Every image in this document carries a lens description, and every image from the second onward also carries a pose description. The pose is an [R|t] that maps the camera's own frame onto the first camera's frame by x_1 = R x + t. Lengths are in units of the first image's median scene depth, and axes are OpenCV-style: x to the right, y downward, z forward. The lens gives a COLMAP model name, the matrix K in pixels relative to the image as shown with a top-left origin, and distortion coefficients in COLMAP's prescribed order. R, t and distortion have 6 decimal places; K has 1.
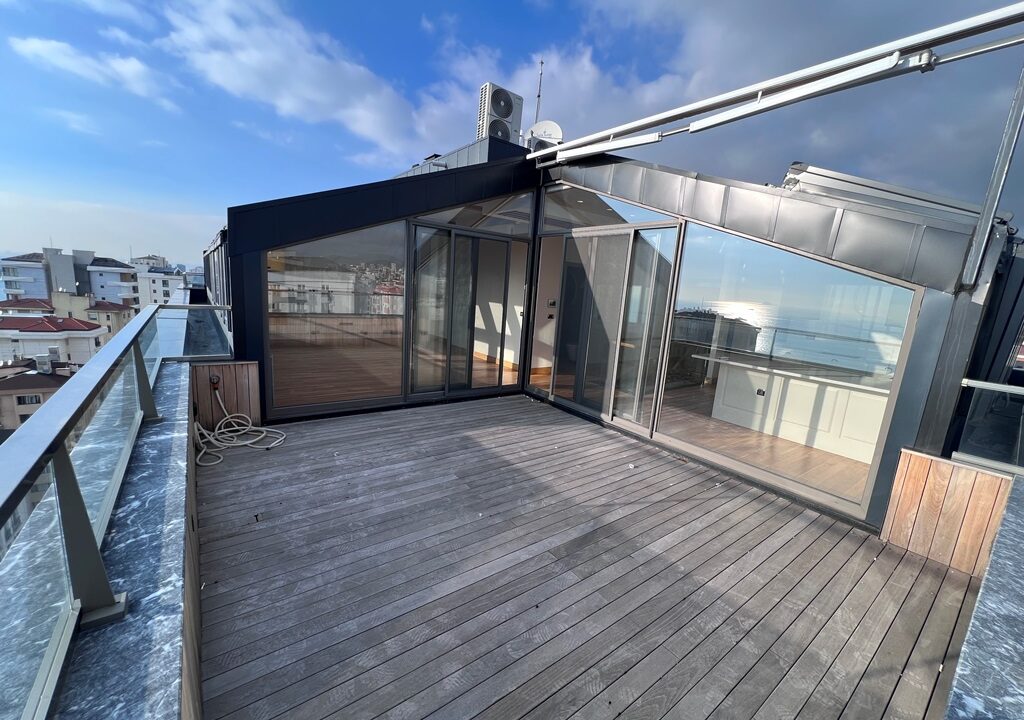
lens RADIAL K [[411.3, 0, 513.8], [0, 411.3, 362.8], [0, 0, 1]] dist [-0.001558, 0.000078]
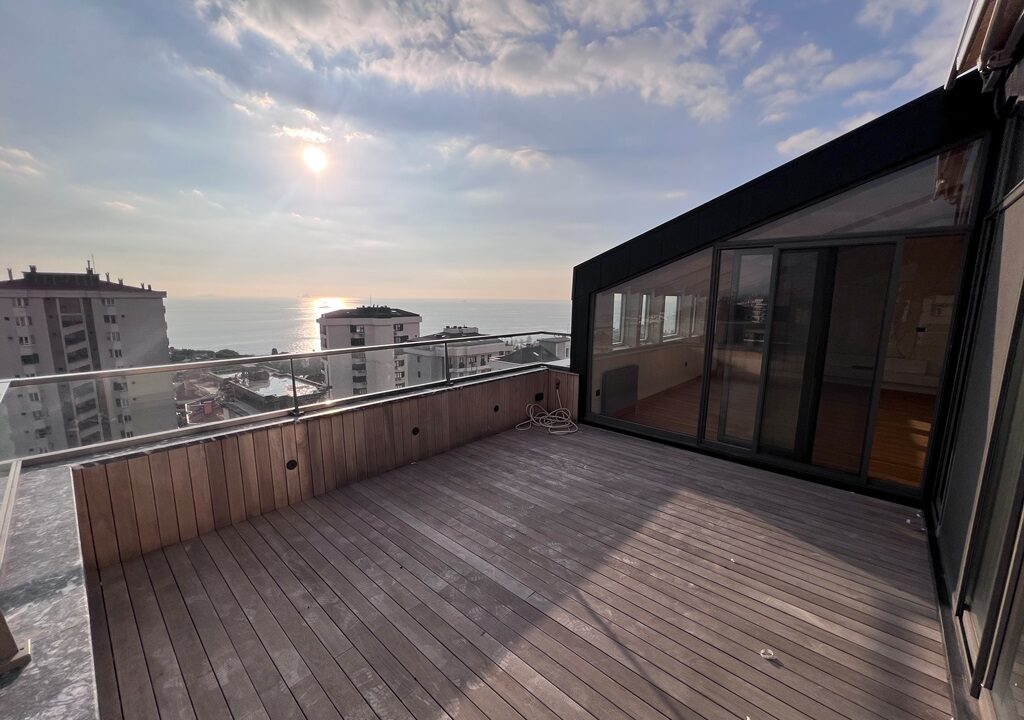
lens RADIAL K [[410.0, 0, 513.7], [0, 410.0, 361.5], [0, 0, 1]] dist [-0.001134, 0.000322]
pose [[0.190260, 0.084455, -0.978094, 0.704459], [-0.175649, 0.983145, 0.050724, -0.080595], [0.965893, 0.162150, 0.201887, 0.533172]]
